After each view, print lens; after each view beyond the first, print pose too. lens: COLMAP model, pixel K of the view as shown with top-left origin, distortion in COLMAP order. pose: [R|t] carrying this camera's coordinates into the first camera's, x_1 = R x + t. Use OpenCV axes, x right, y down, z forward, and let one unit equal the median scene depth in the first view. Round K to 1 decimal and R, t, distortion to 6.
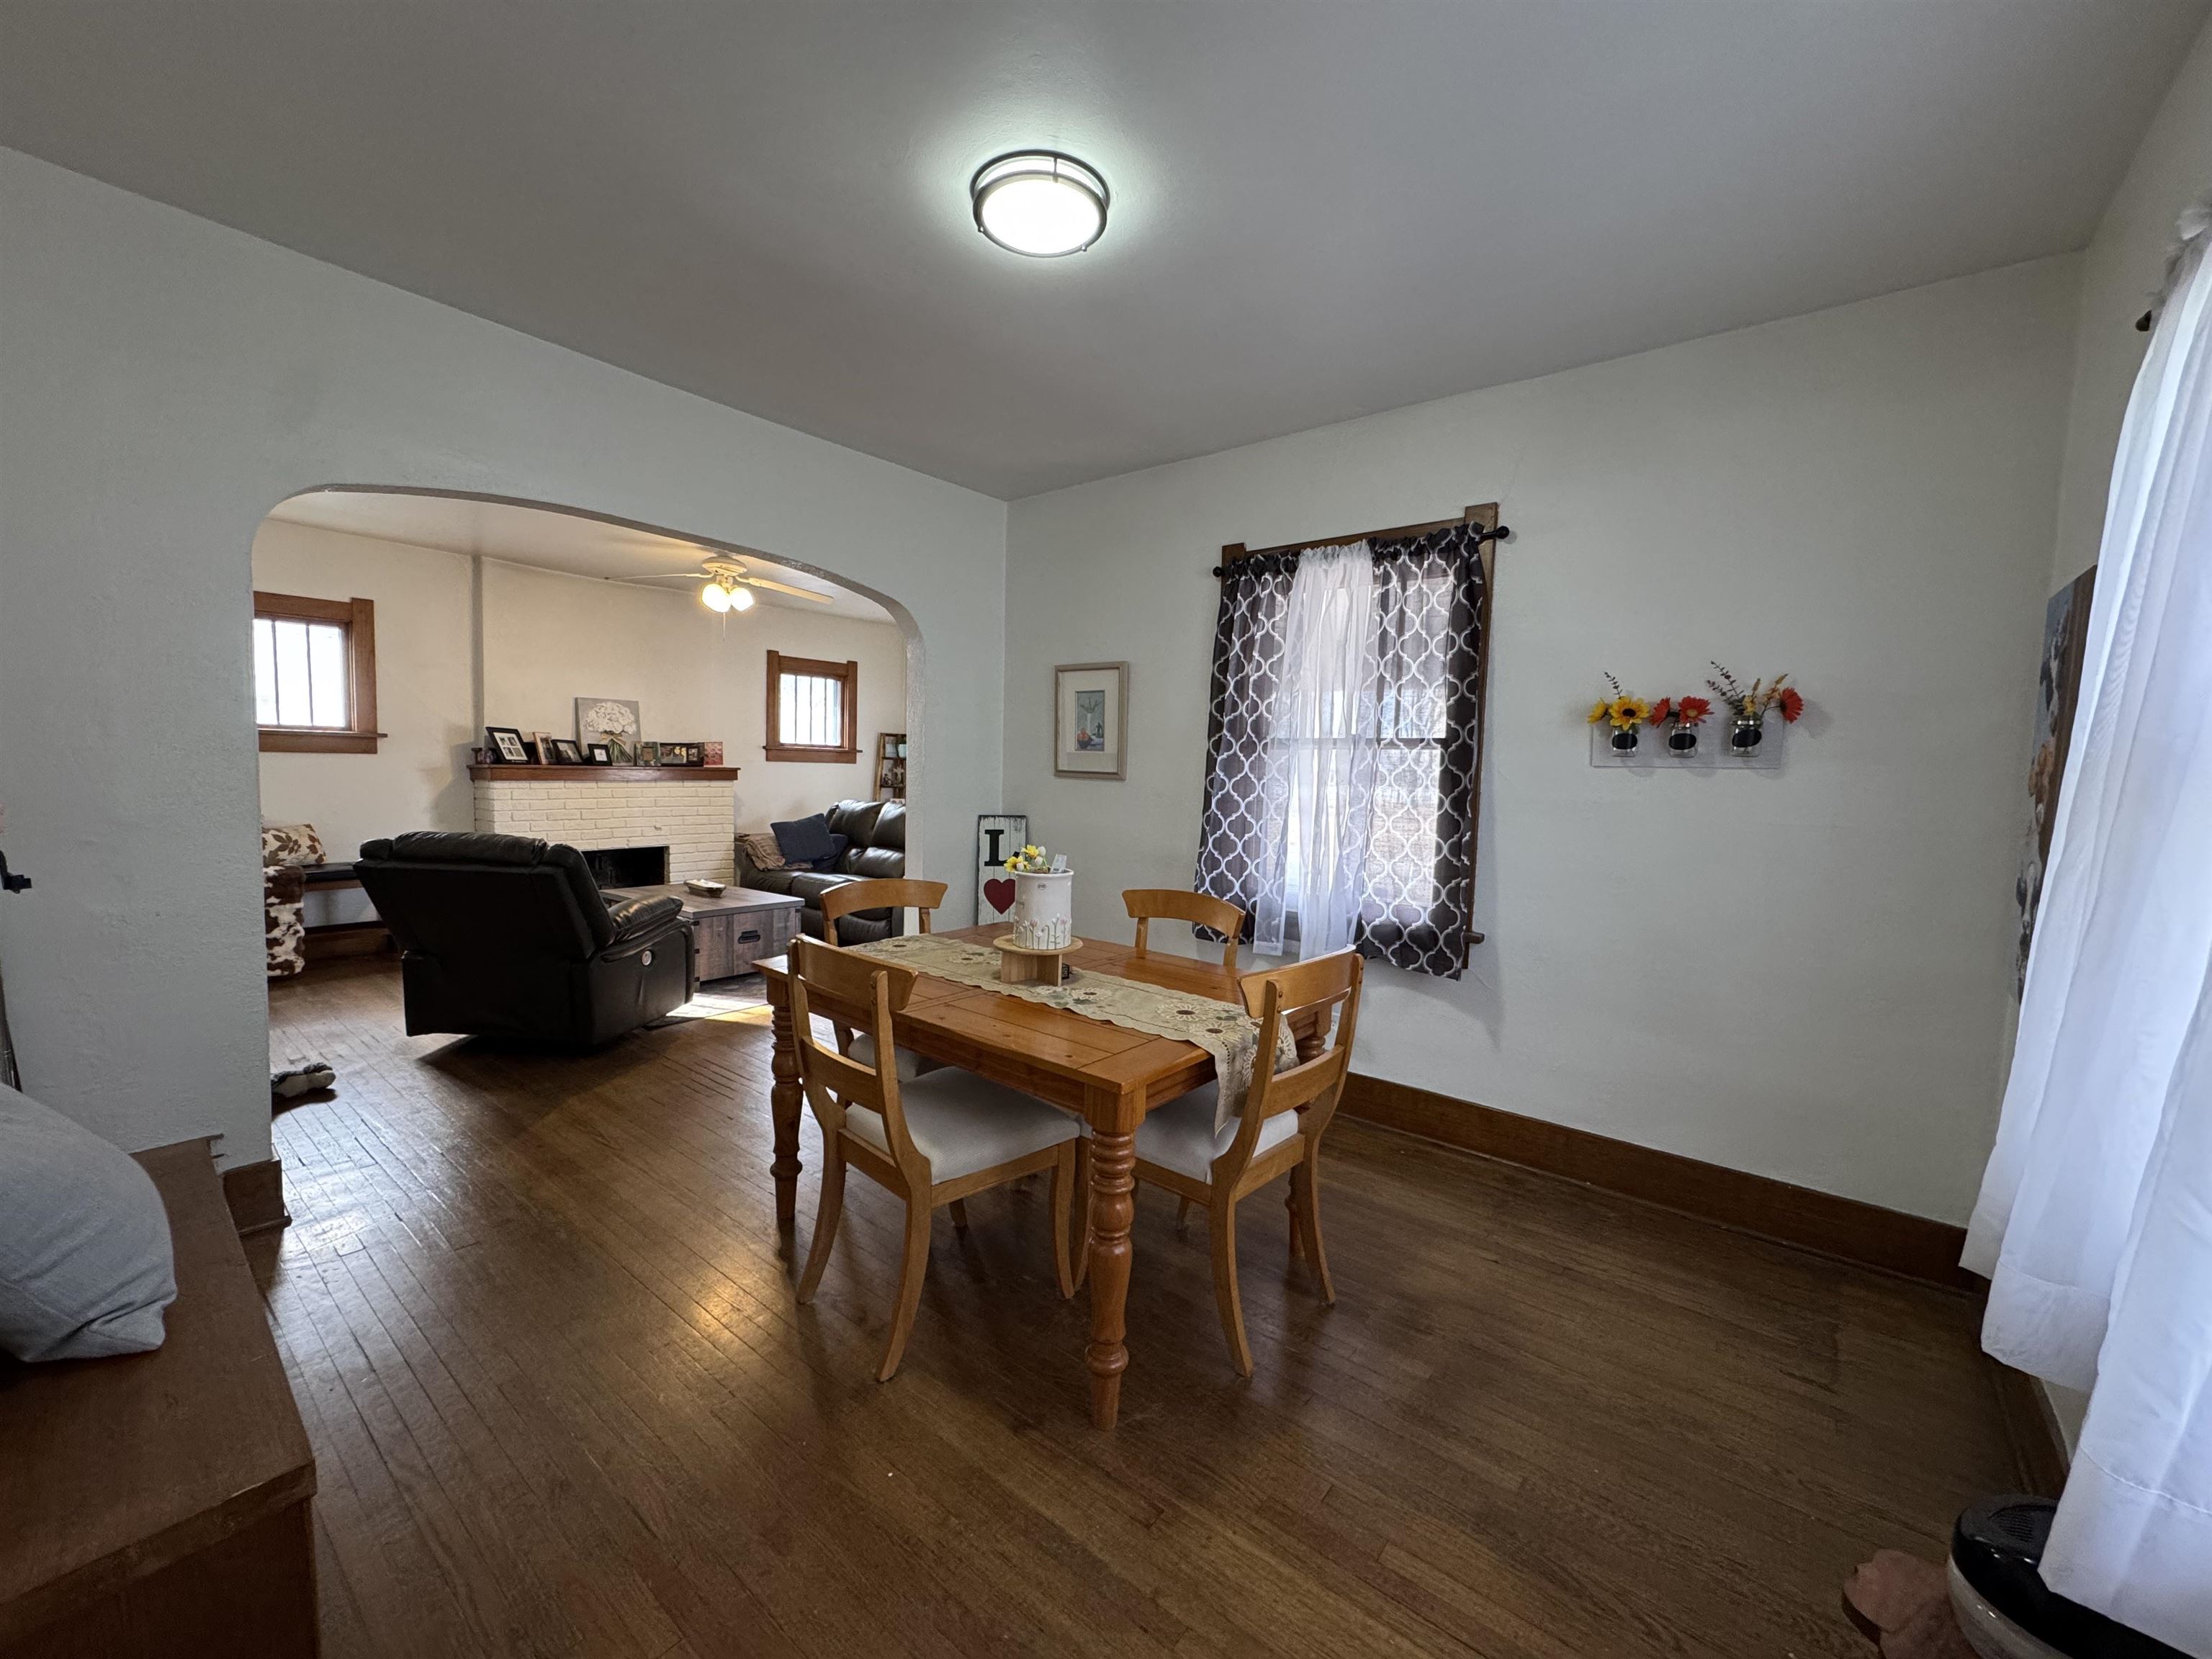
lens RADIAL K [[880.2, 0, 1106.8], [0, 880.2, 832.0], [0, 0, 1]] dist [-0.001571, 0.000913]
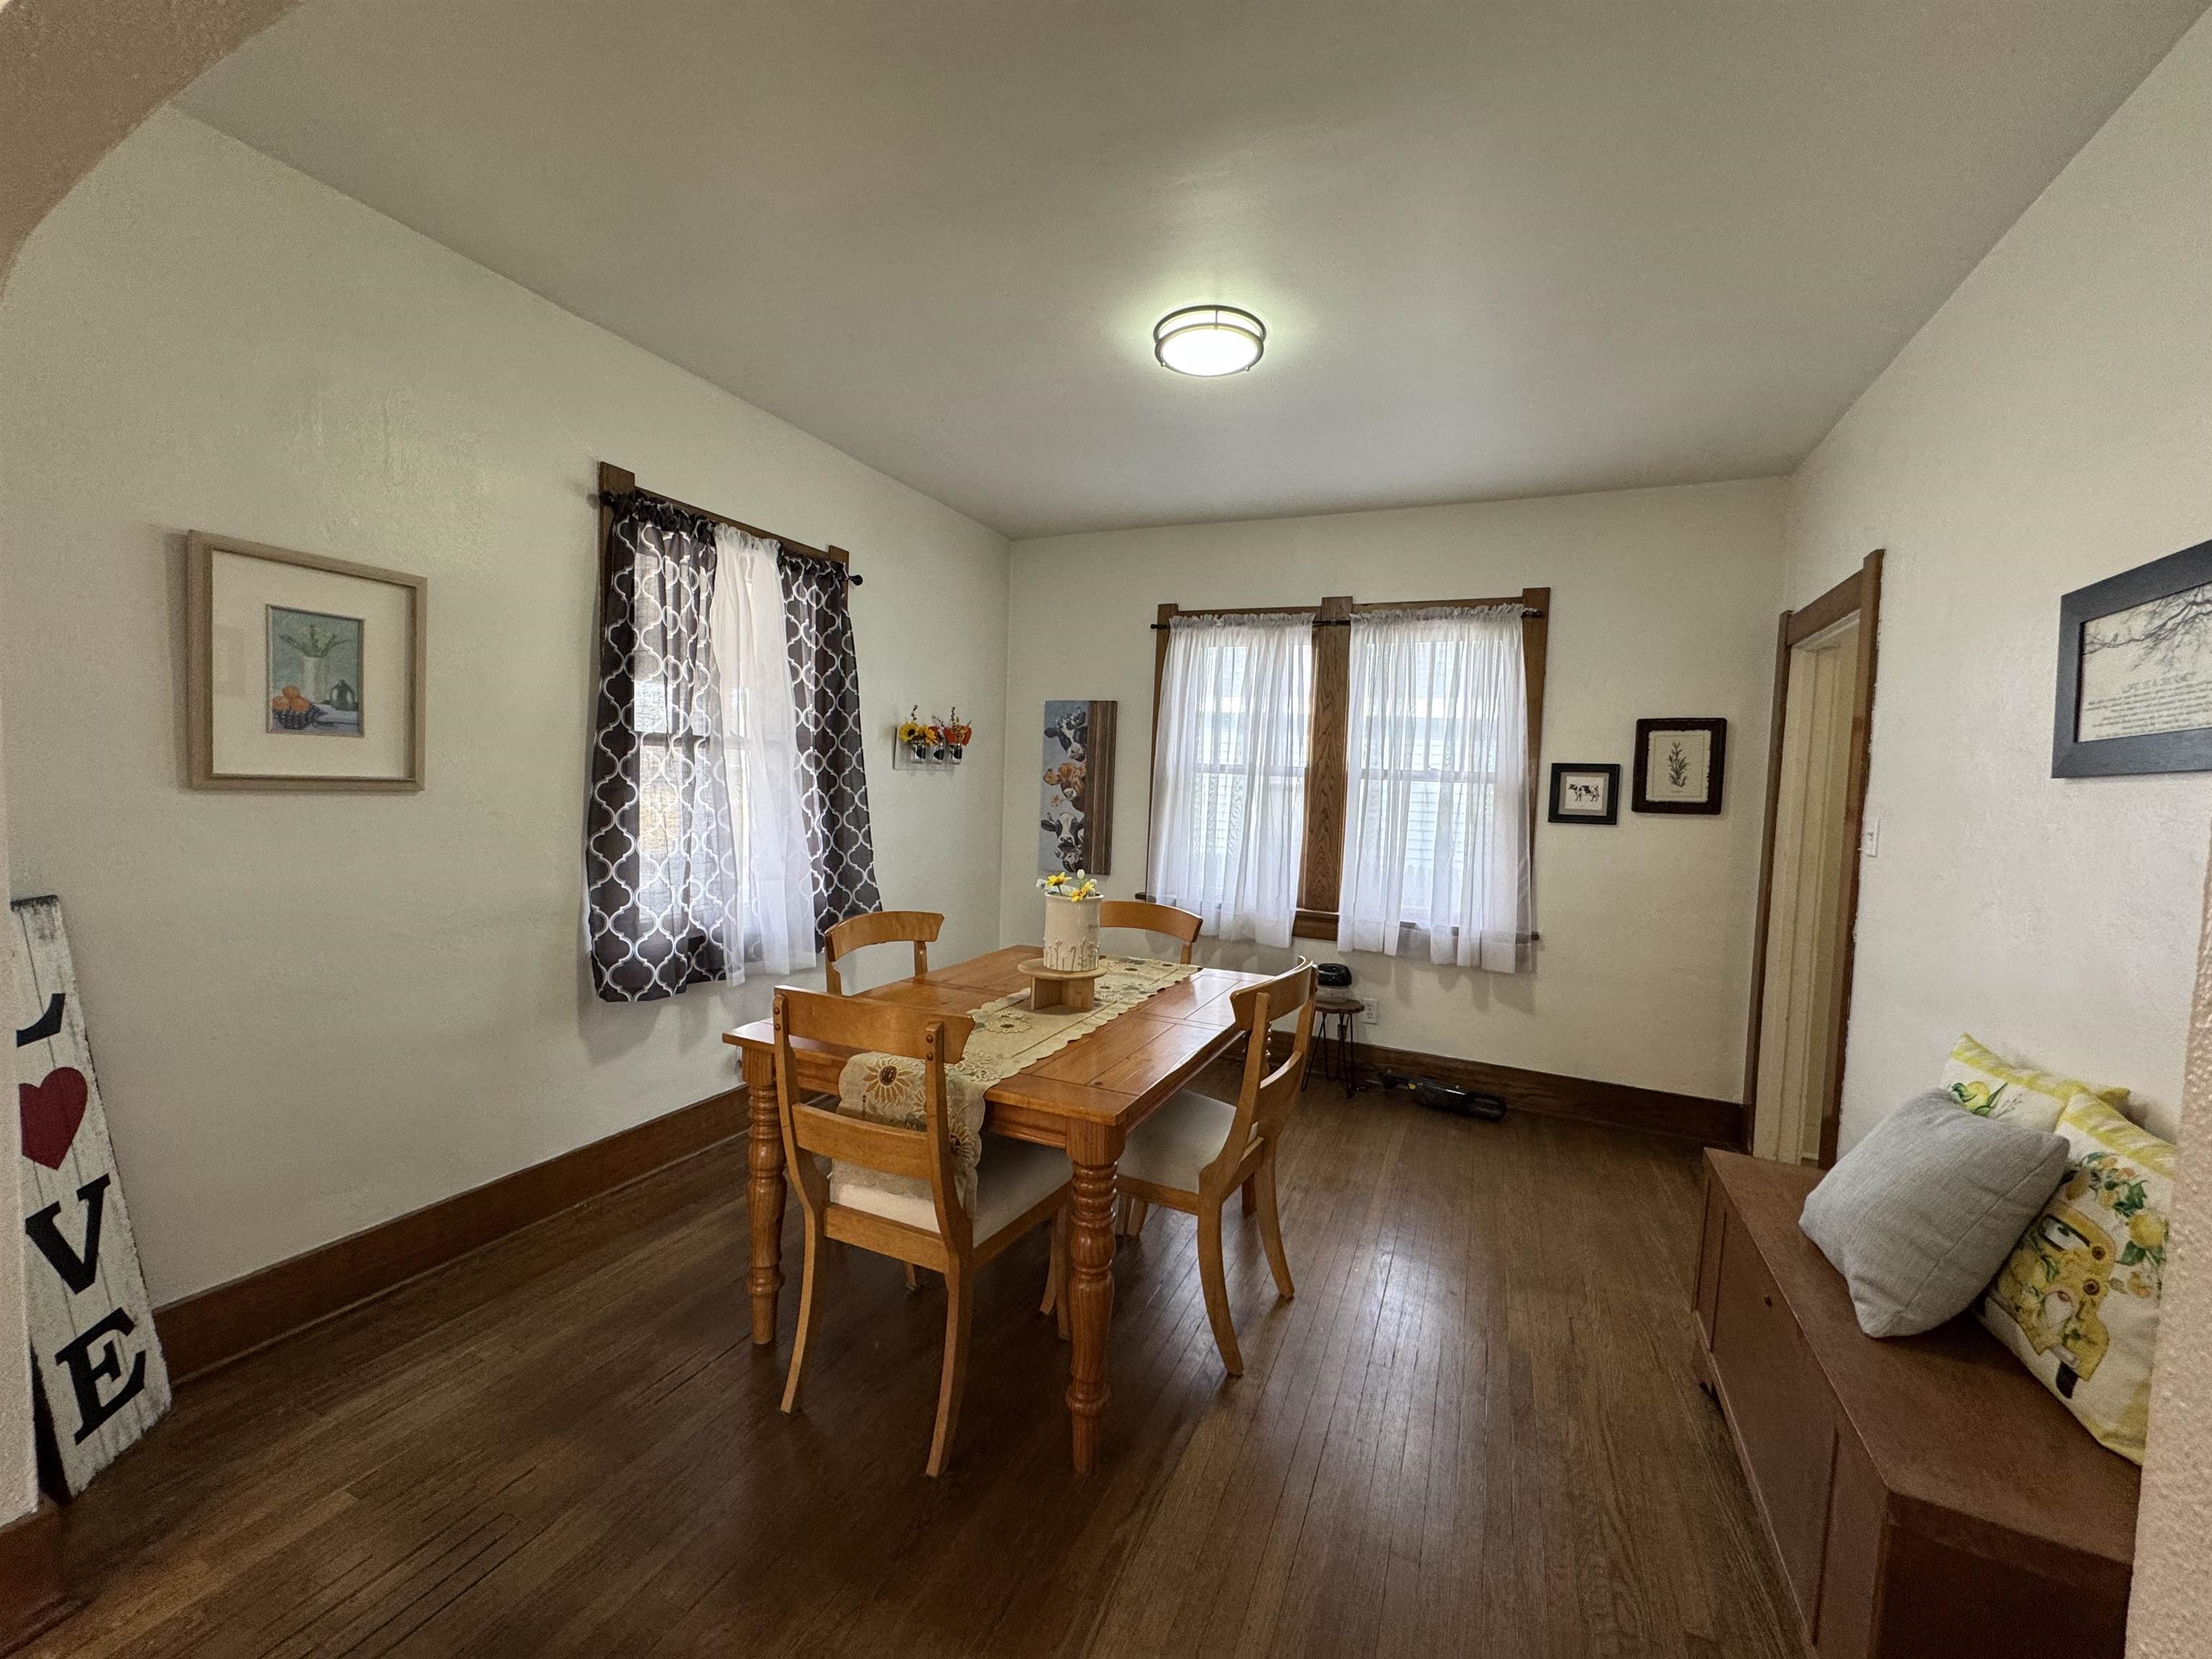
lens RADIAL K [[880.2, 0, 1116.2], [0, 880.2, 827.9], [0, 0, 1]] dist [-0.001571, 0.000913]
pose [[-0.264052, -0.092350, 0.960077, -0.413294], [0.028284, 0.994236, 0.103415, -0.053278], [-0.964094, 0.054462, -0.259918, 0.473175]]
